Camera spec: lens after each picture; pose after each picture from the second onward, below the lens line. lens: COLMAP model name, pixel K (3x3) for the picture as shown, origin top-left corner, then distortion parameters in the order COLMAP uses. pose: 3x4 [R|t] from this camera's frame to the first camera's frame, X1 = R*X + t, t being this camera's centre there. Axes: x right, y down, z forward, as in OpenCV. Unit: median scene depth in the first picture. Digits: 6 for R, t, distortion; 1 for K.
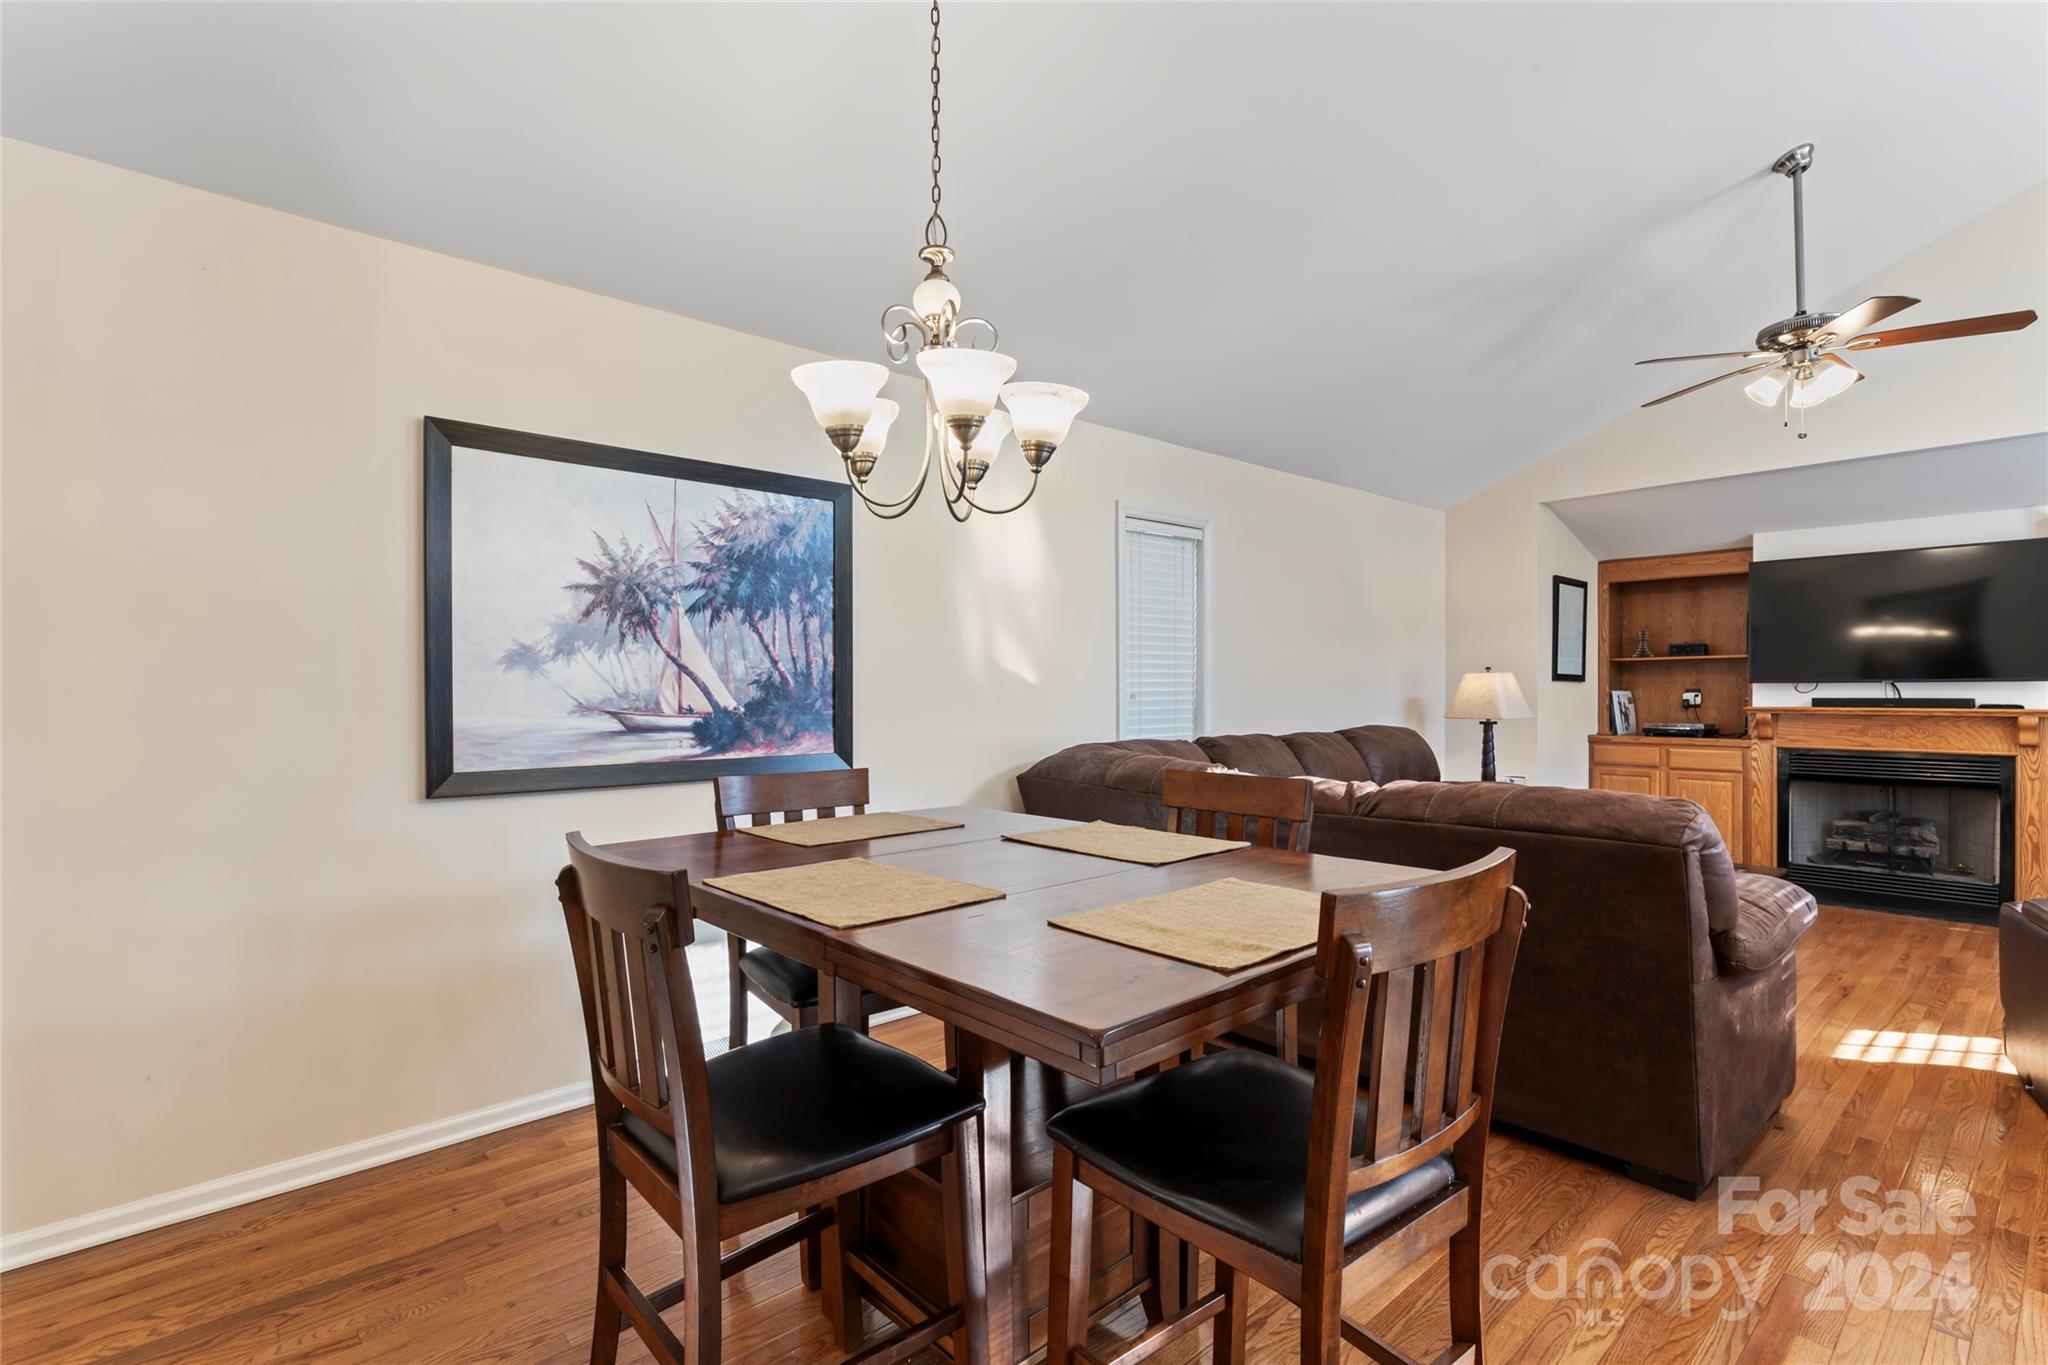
lens RADIAL K [[931.8, 0, 1029.3], [0, 931.8, 682.3], [0, 0, 1]] dist [-0.008859, -0.000888]
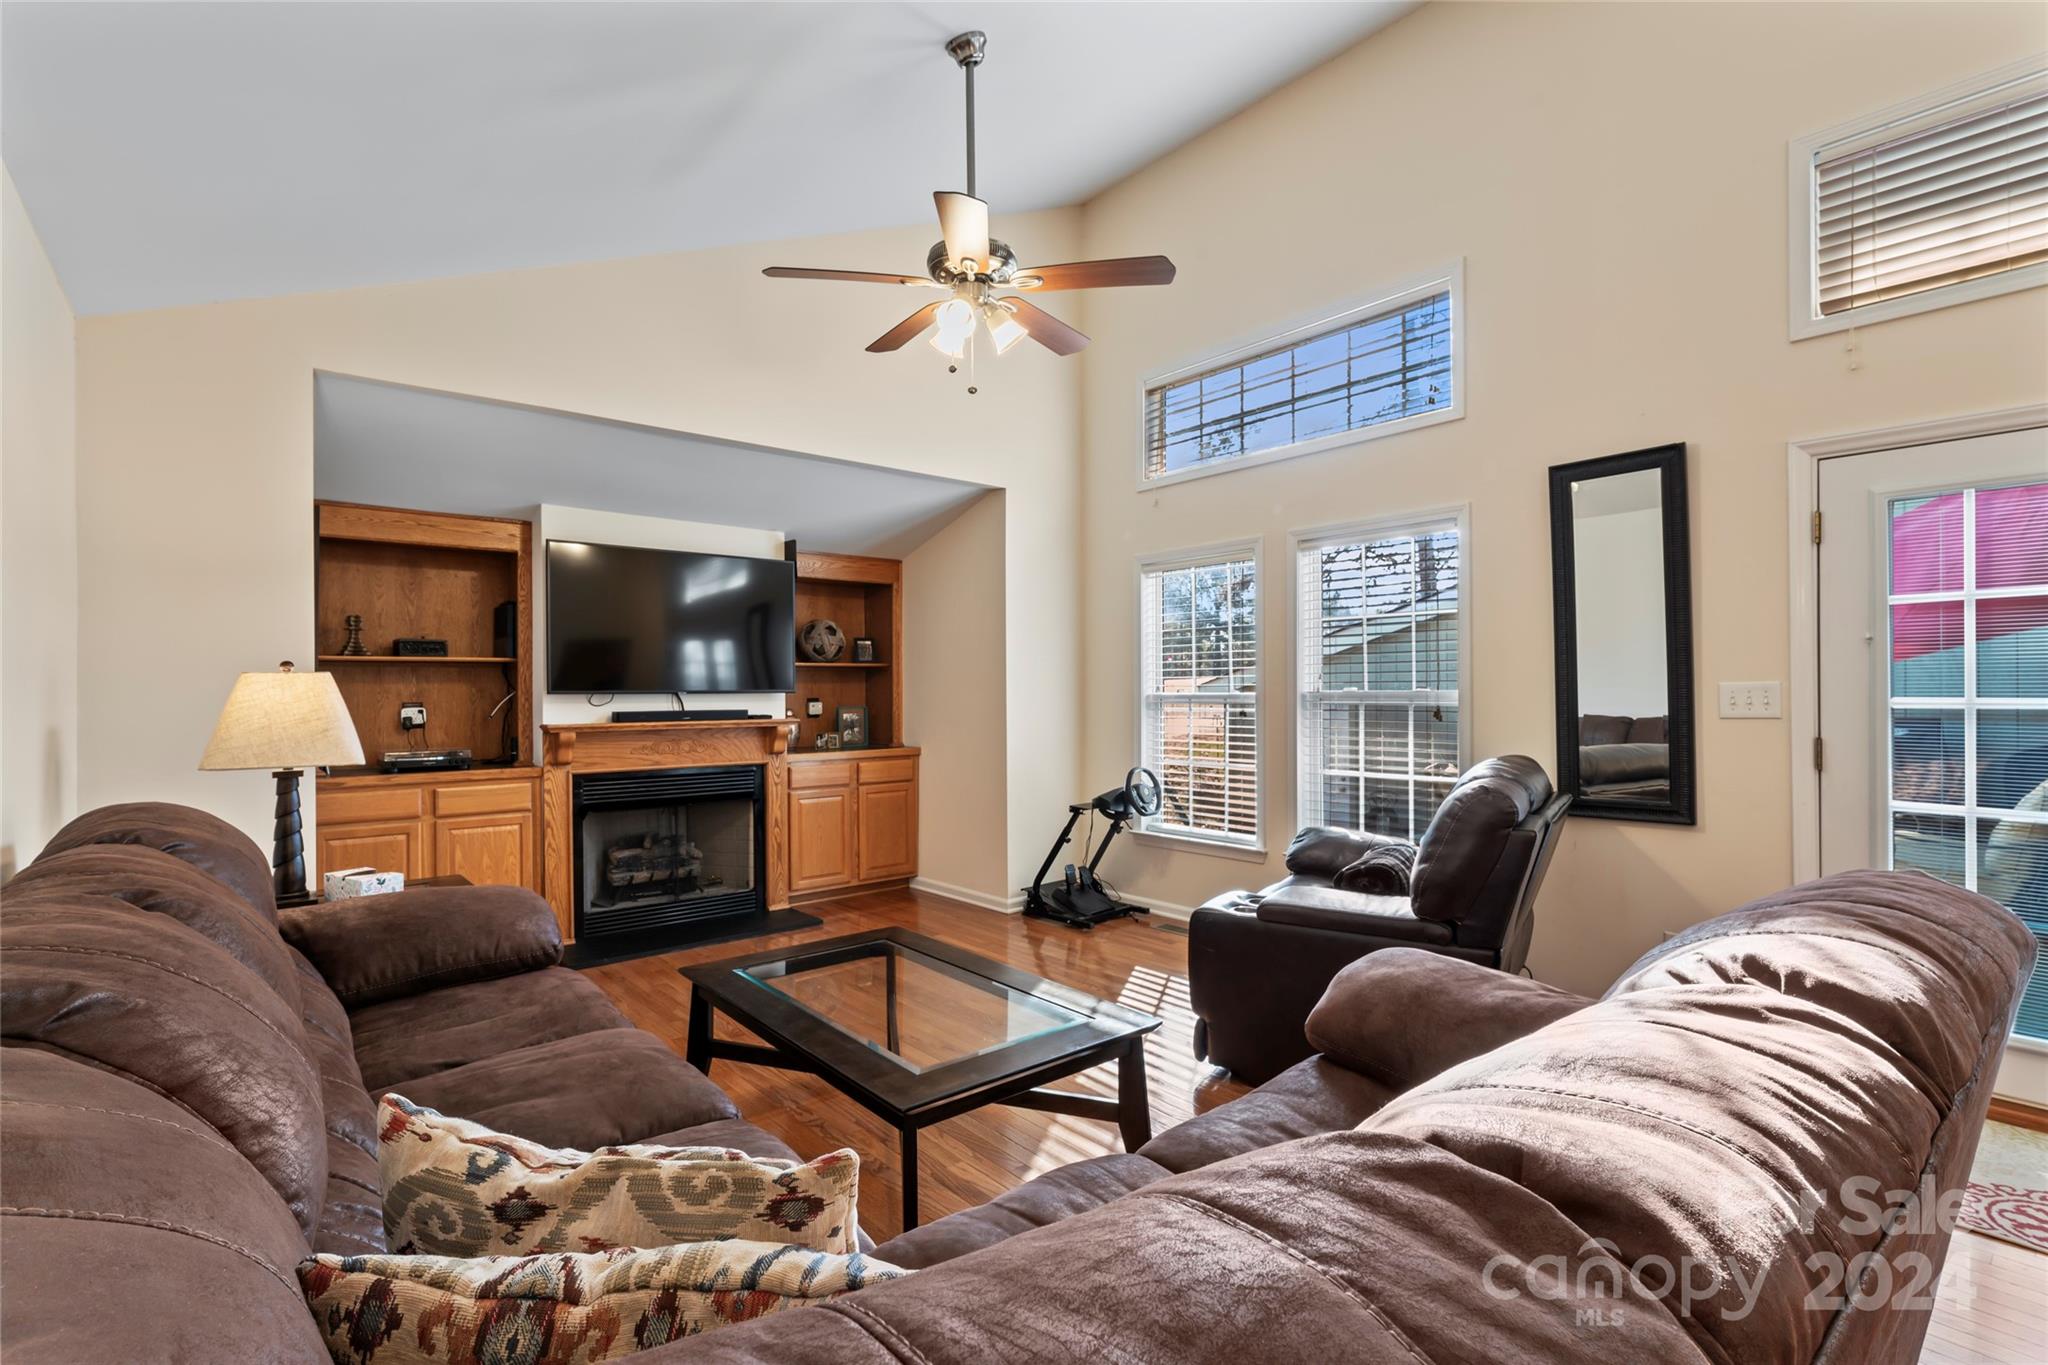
lens RADIAL K [[931.8, 0, 1024.3], [0, 931.8, 689.2], [0, 0, 1]] dist [-0.008859, -0.000888]
pose [[0.033101, 0.006633, 0.999430, 0.018670], [-0.001607, 0.999977, -0.006584, 0.002035], [-0.999451, -0.001388, 0.033111, 1.011866]]
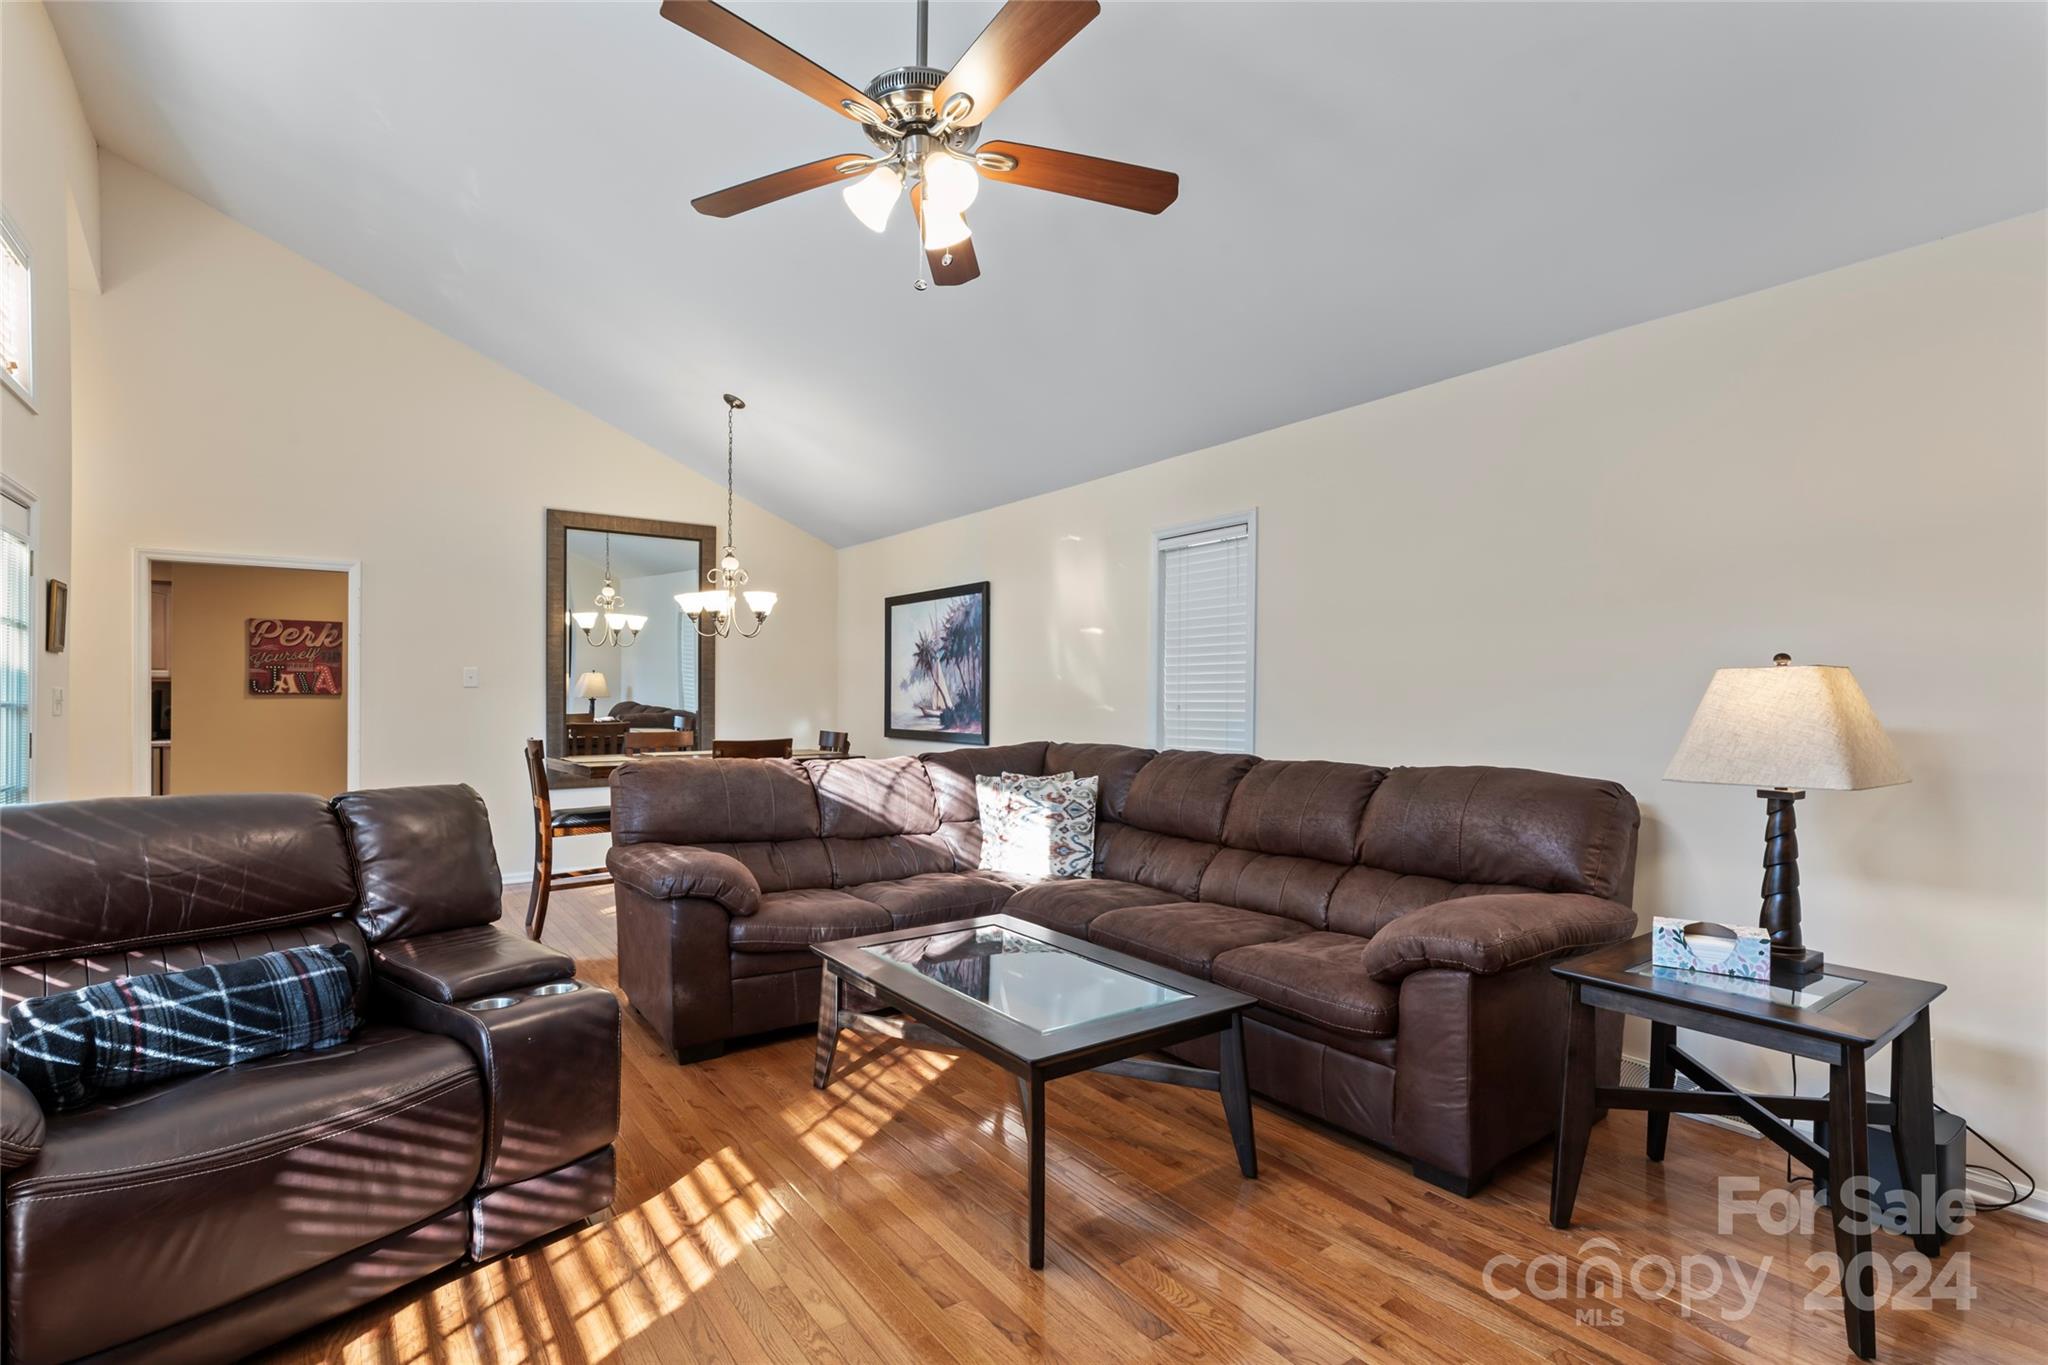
lens RADIAL K [[931.8, 0, 1030.1], [0, 931.8, 693.6], [0, 0, 1]] dist [-0.008859, -0.000888]
pose [[-0.078048, -0.000620, -0.996949, 1.555225], [0.002426, 0.999997, -0.000811, 0.000229], [0.996947, -0.002482, -0.078046, 1.232878]]
